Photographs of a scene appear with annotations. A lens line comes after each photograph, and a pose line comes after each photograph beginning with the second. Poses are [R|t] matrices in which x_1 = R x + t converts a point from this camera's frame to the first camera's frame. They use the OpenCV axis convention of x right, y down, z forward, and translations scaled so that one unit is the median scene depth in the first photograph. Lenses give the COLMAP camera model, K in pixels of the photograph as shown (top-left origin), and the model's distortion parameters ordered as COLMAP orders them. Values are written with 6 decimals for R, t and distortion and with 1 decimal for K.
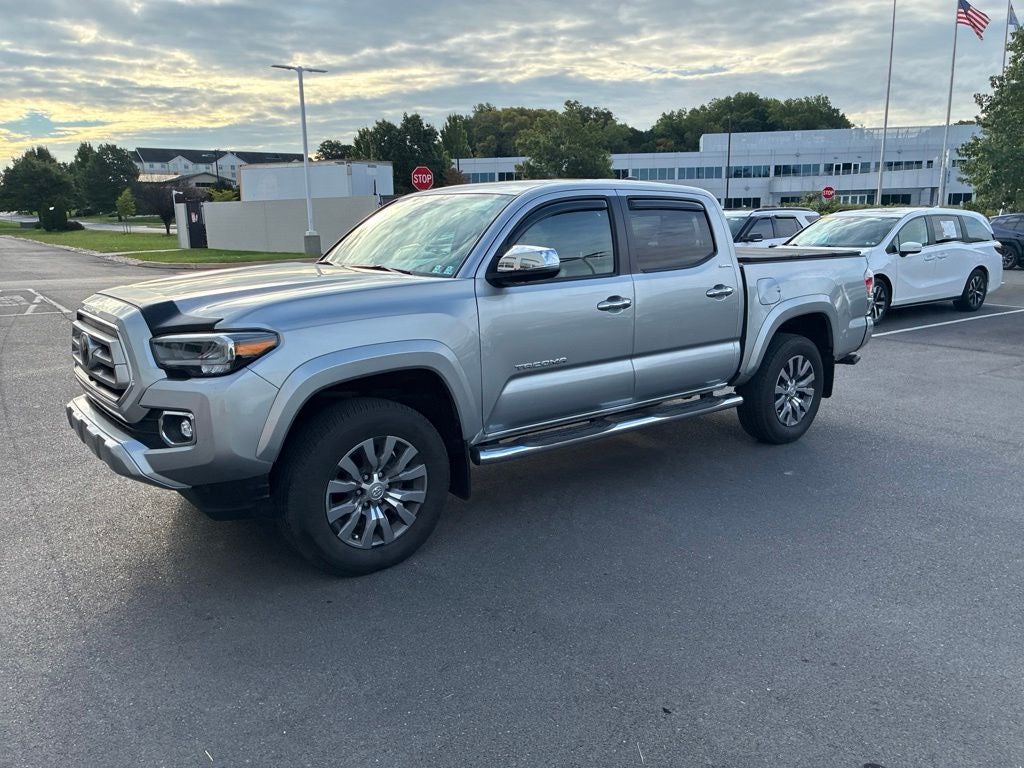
lens RADIAL K [[774.9, 0, 513.3], [0, 774.9, 380.4], [0, 0, 1]] dist [0.040410, -0.052393]
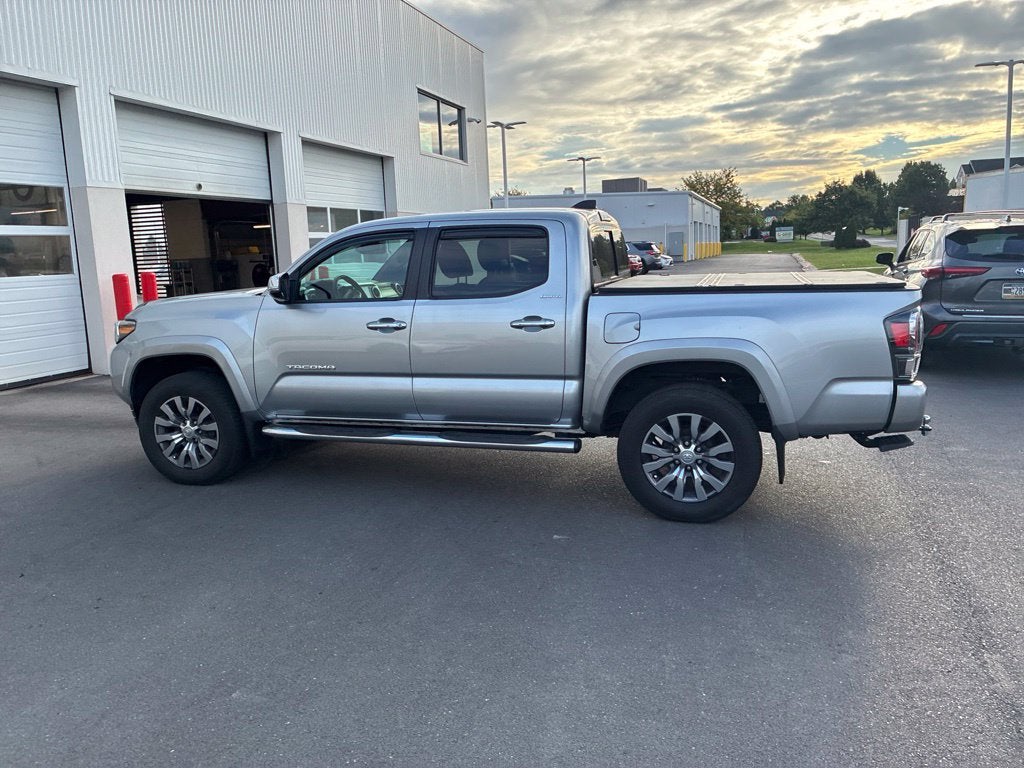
lens RADIAL K [[779.5, 0, 512.0], [0, 779.5, 384.0], [0, 0, 1]] dist [0.039125, -0.053830]
pose [[0.574547, 0.129258, -0.808201, 0.067230], [-0.143090, 0.988107, 0.056308, -0.006059], [0.805867, 0.083294, 0.586209, 0.028895]]
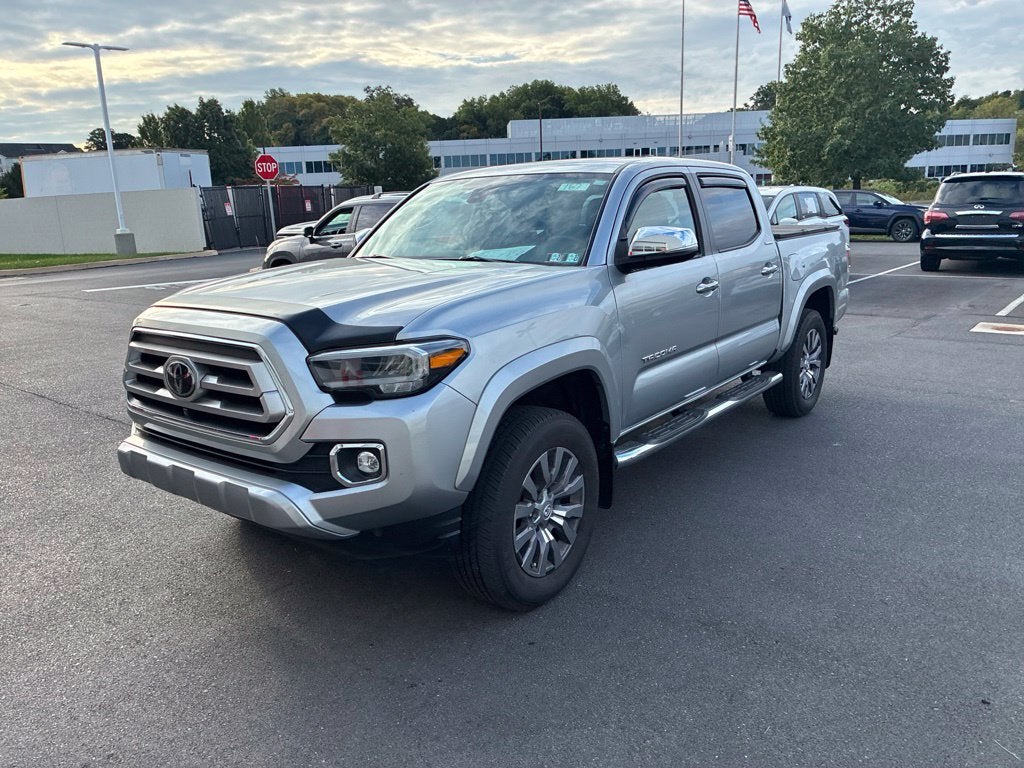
lens RADIAL K [[779.5, 0, 512.0], [0, 779.5, 384.0], [0, 0, 1]] dist [0.039125, -0.053830]
pose [[0.968967, -0.081729, 0.233289, -0.019561], [0.077750, 0.996628, 0.026215, -0.001300], [-0.234645, -0.007263, 0.972054, 0.006953]]
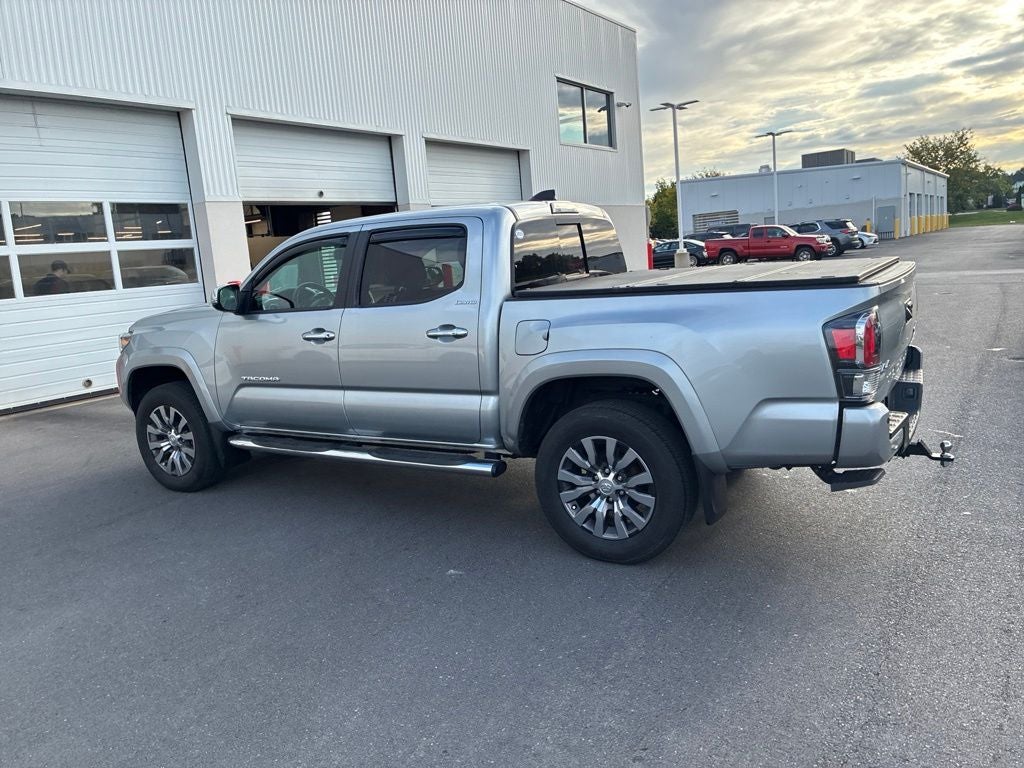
lens RADIAL K [[779.5, 0, 512.0], [0, 779.5, 384.0], [0, 0, 1]] dist [0.039125, -0.053830]
pose [[0.343047, 0.141159, -0.928651, 0.071866], [-0.121485, 0.987008, 0.105152, -0.010417], [0.931429, 0.076745, 0.355739, 0.050845]]
